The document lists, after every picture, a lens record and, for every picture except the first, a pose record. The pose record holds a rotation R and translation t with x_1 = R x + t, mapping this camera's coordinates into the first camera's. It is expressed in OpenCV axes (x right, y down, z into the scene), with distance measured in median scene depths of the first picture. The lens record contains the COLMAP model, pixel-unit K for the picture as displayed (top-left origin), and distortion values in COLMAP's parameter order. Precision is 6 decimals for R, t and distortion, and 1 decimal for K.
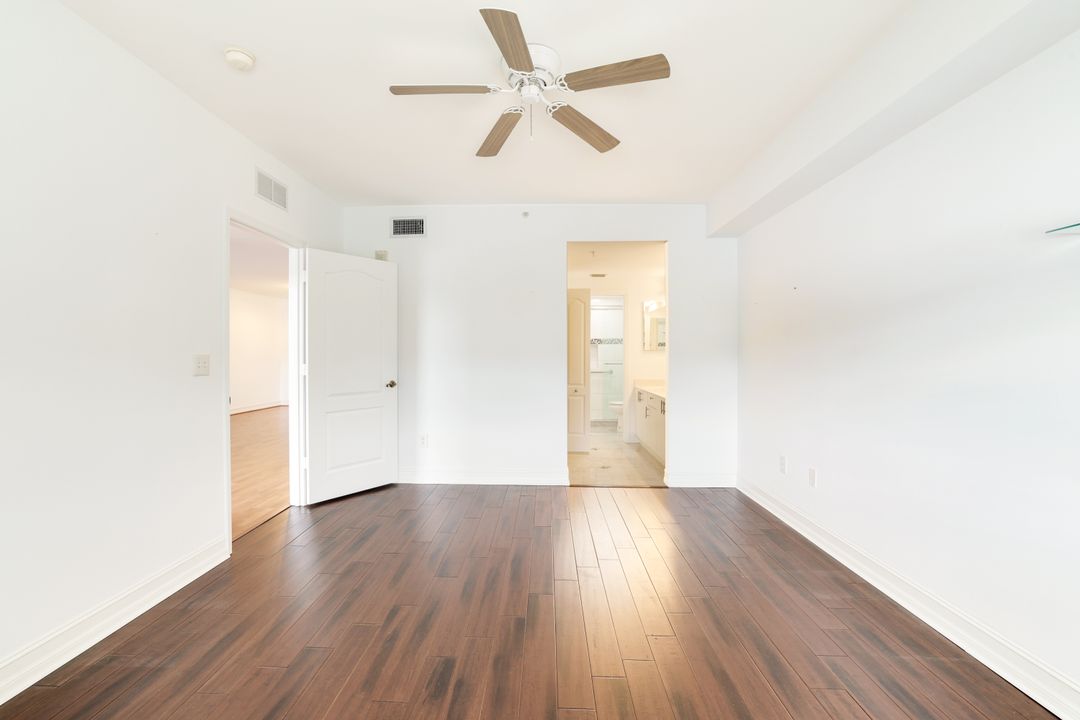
lens RADIAL K [[464.9, 0, 547.5], [0, 464.9, 355.5], [0, 0, 1]] dist [-0.046675, 0.000500]
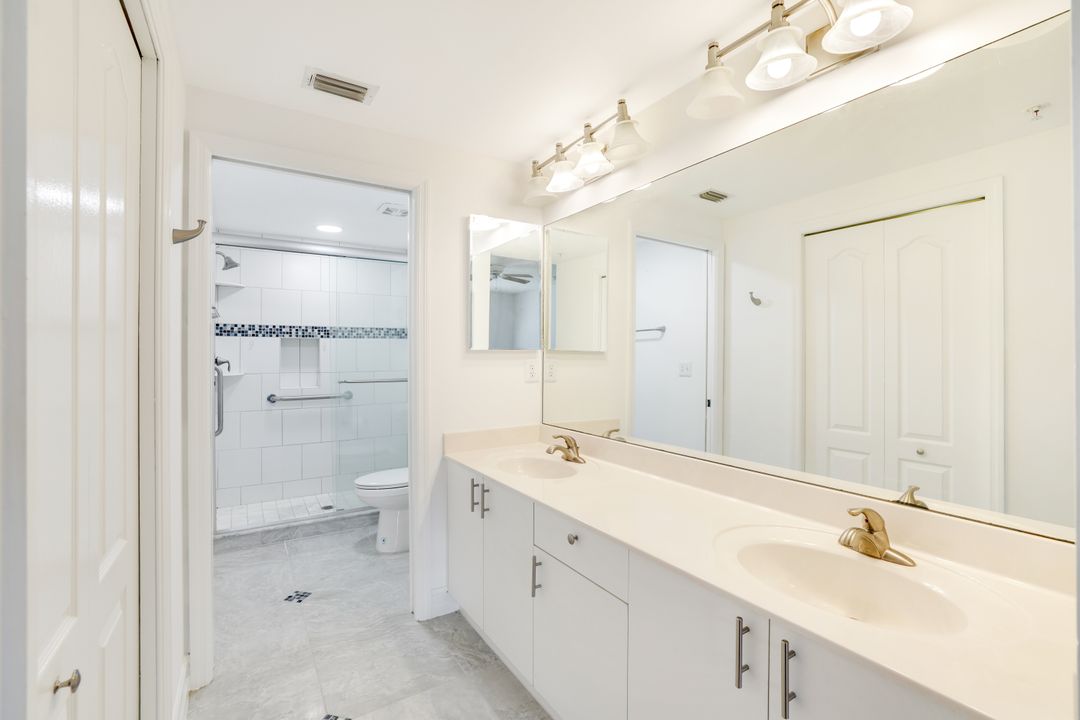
lens RADIAL K [[466.6, 0, 538.6], [0, 466.6, 354.1], [0, 0, 1]] dist [-0.002959, 0.000825]
pose [[0.842282, 0.002081, 0.539034, 0.053040], [0.001576, 0.999979, -0.006322, -0.006316], [-0.539035, 0.006175, 0.842261, 0.619589]]
